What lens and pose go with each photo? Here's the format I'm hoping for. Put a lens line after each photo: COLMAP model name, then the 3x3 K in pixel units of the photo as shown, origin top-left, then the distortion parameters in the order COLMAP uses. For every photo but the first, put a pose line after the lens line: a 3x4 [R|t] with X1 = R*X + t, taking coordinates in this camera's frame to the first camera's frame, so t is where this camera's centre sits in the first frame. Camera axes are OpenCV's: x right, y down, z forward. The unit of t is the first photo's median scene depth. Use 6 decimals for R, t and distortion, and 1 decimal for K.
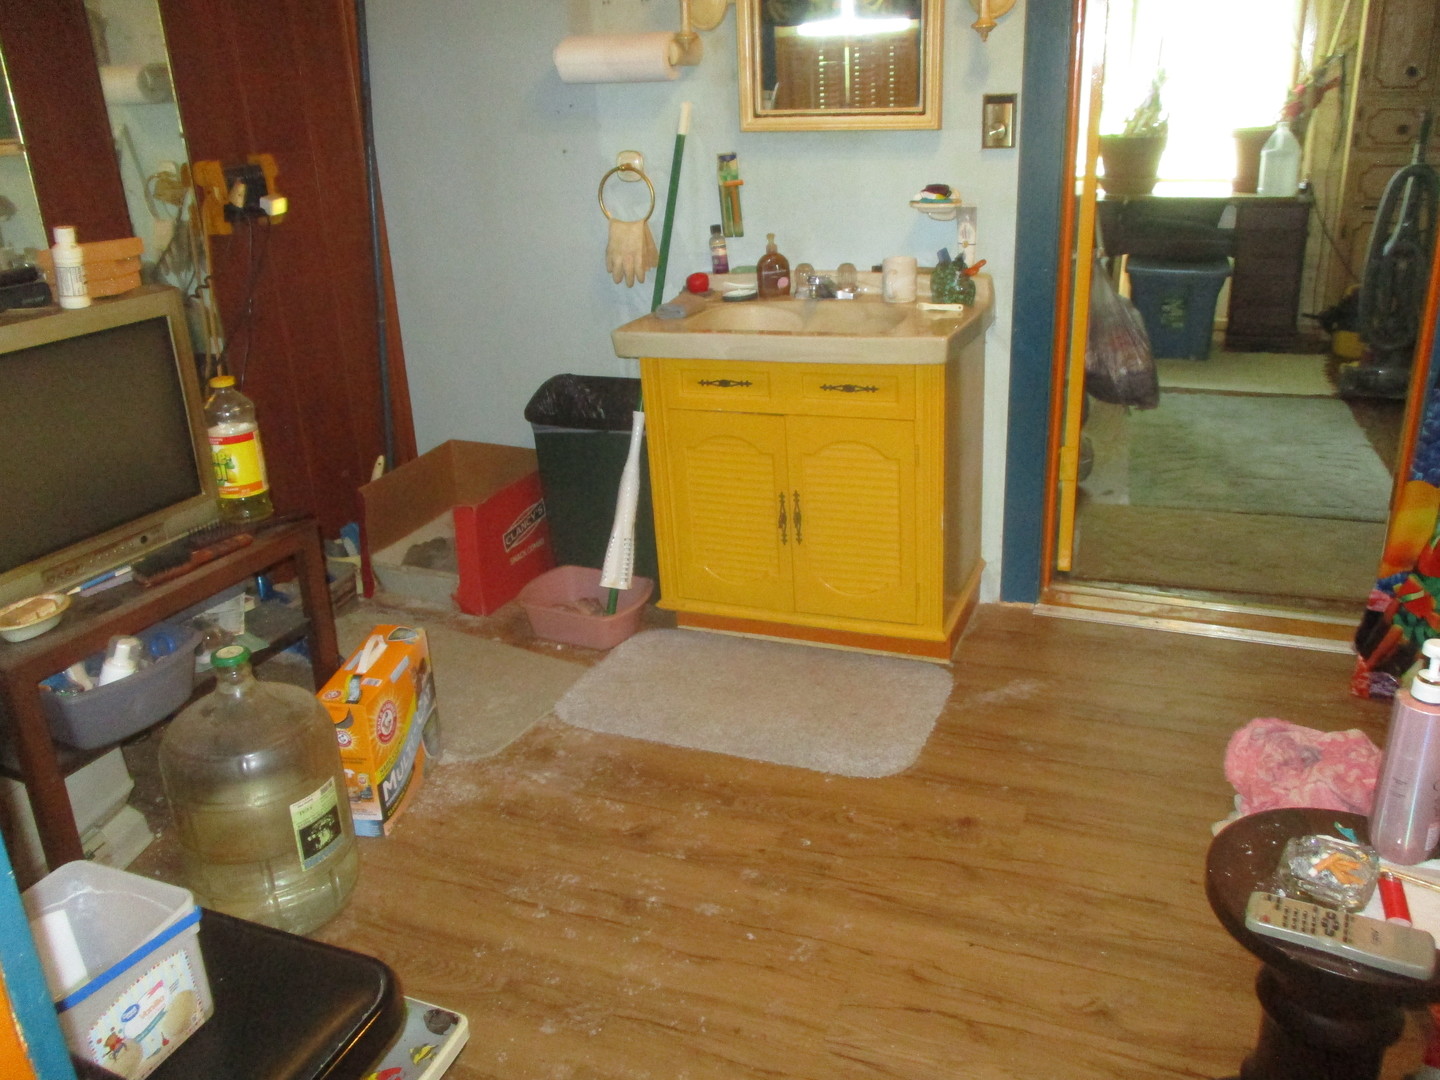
lens RADIAL K [[1217.4, 0, 722.6], [0, 1217.4, 541.3], [0, 0, 1]] dist [-0.044154, 0.006890]
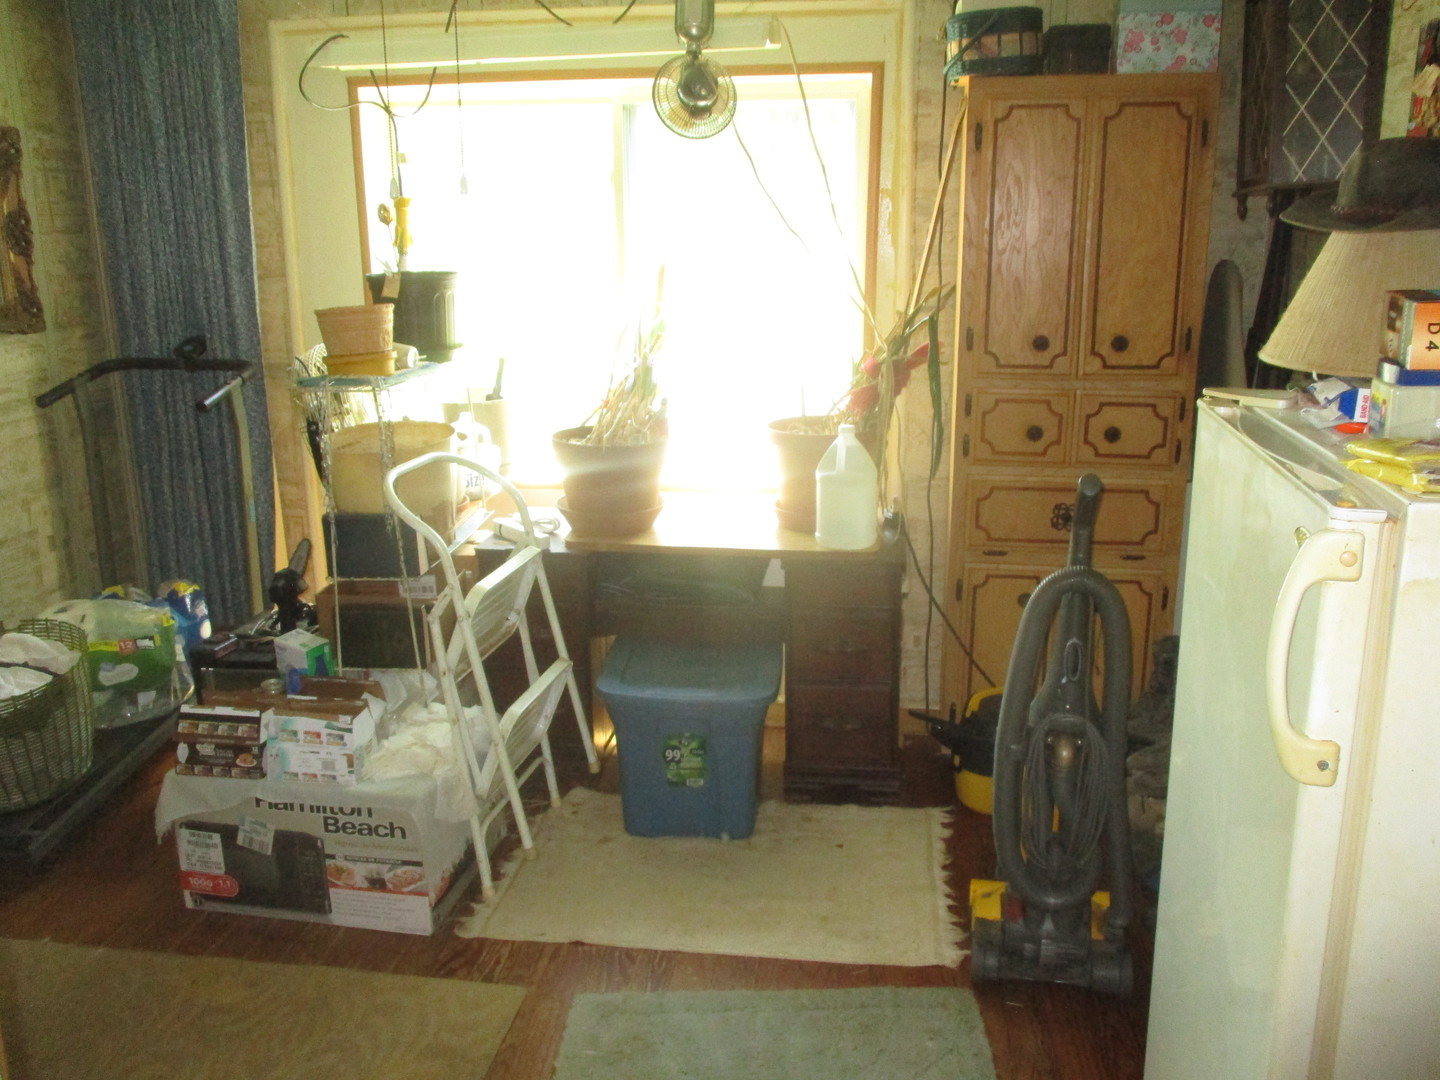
lens RADIAL K [[1217.4, 0, 721.3], [0, 1217.4, 540.0], [0, 0, 1]] dist [-0.044154, 0.006890]
pose [[0.965250, -0.039689, 0.258295, 0.250059], [0.070923, 0.991089, -0.112753, -0.227608], [-0.251519, 0.127154, 0.959464, 0.448182]]
